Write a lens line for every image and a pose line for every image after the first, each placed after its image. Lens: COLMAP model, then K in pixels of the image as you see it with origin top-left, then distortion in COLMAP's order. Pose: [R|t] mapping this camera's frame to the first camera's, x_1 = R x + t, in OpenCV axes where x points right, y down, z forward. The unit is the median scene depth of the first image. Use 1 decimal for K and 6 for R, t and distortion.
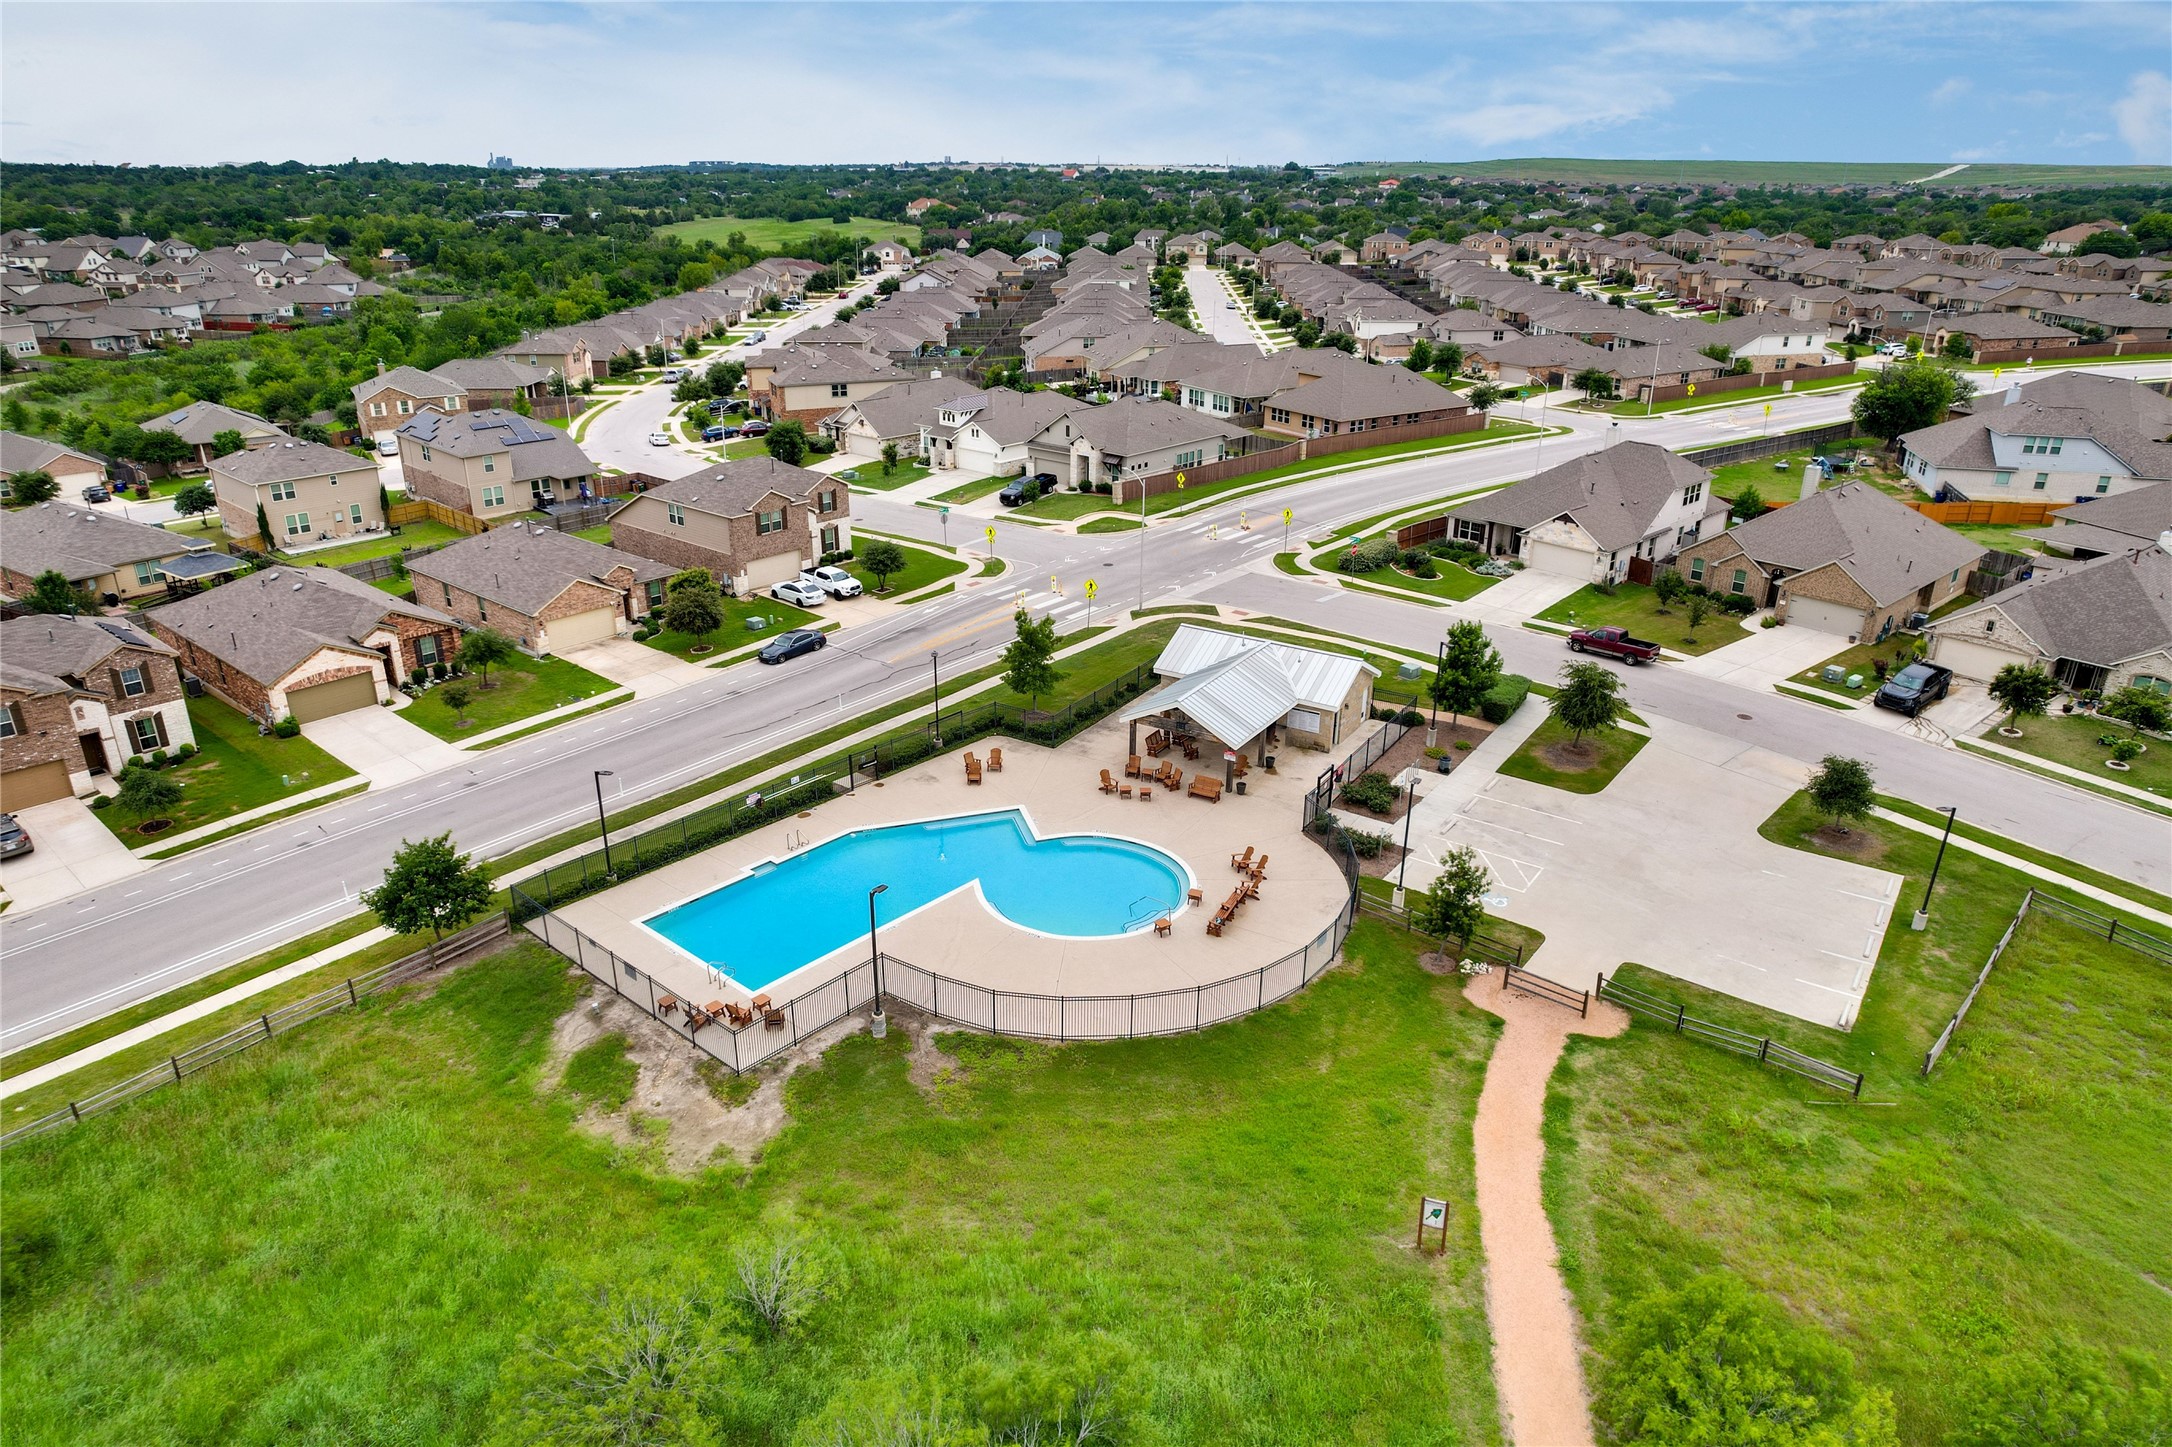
lens RADIAL K [[1212.4, 0, 1086.2], [0, 1212.4, 716.6], [0, 0, 1]] dist [-0.003054, 0.000348]
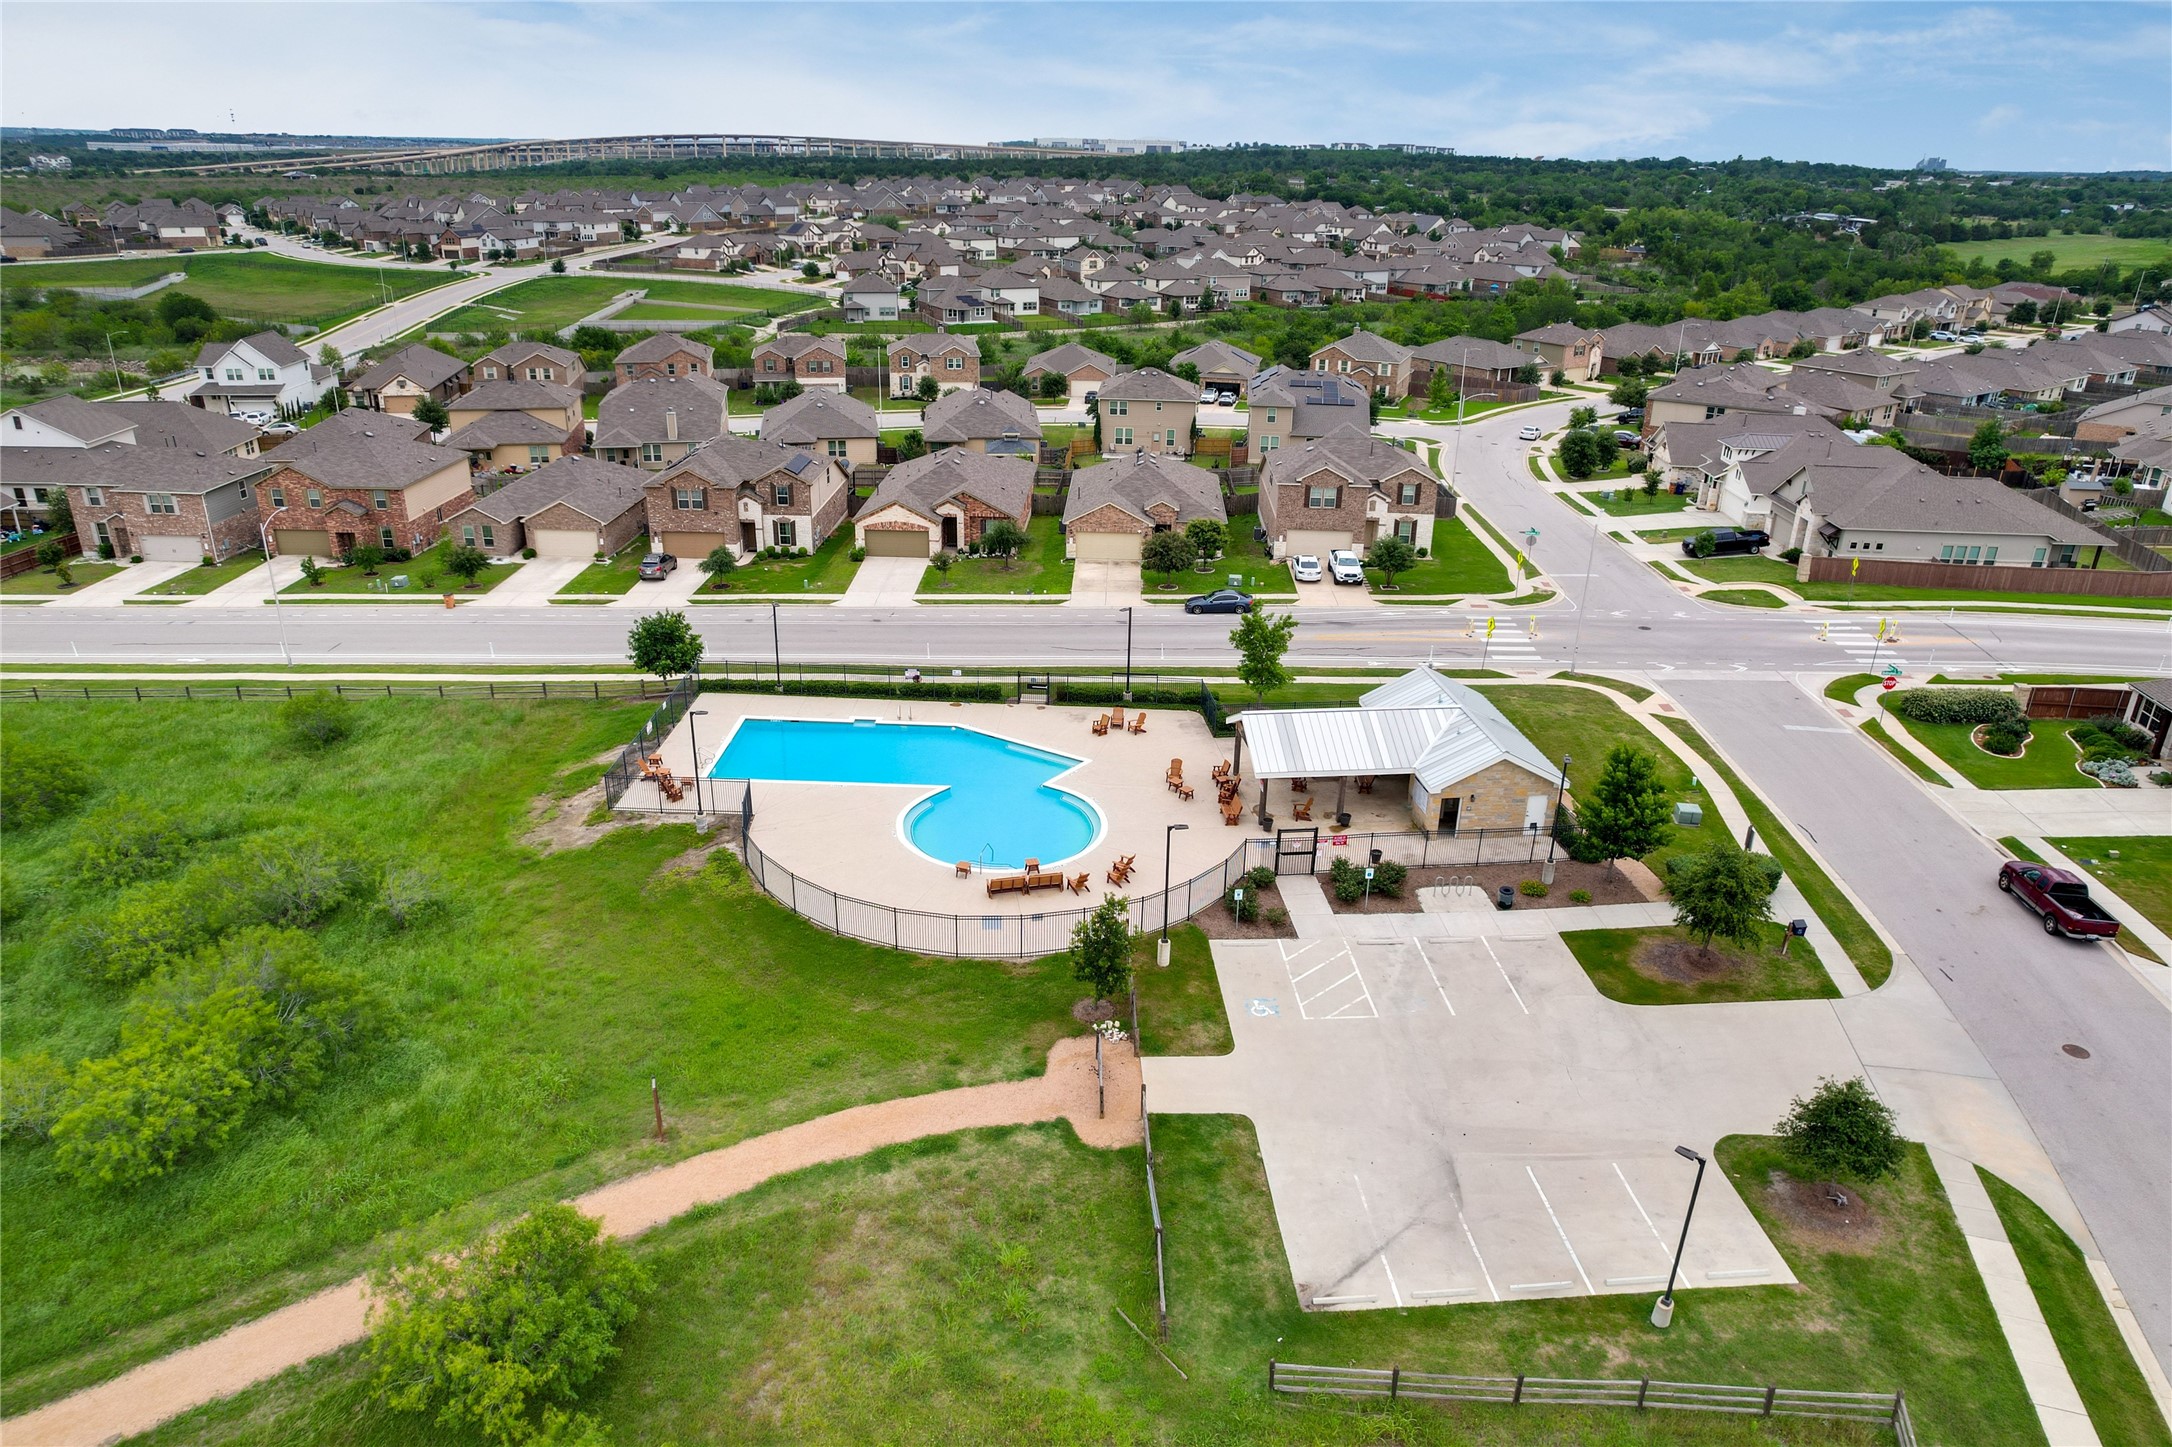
lens RADIAL K [[1267.3, 0, 1087.5], [0, 1267.3, 608.8], [0, 0, 1]] dist [-0.104416, 0.147093]
pose [[0.710525, 0.260981, -0.653485, 0.396937], [-0.316445, 0.947982, 0.034528, -0.055864], [0.628503, 0.182259, 0.756152, 0.103659]]
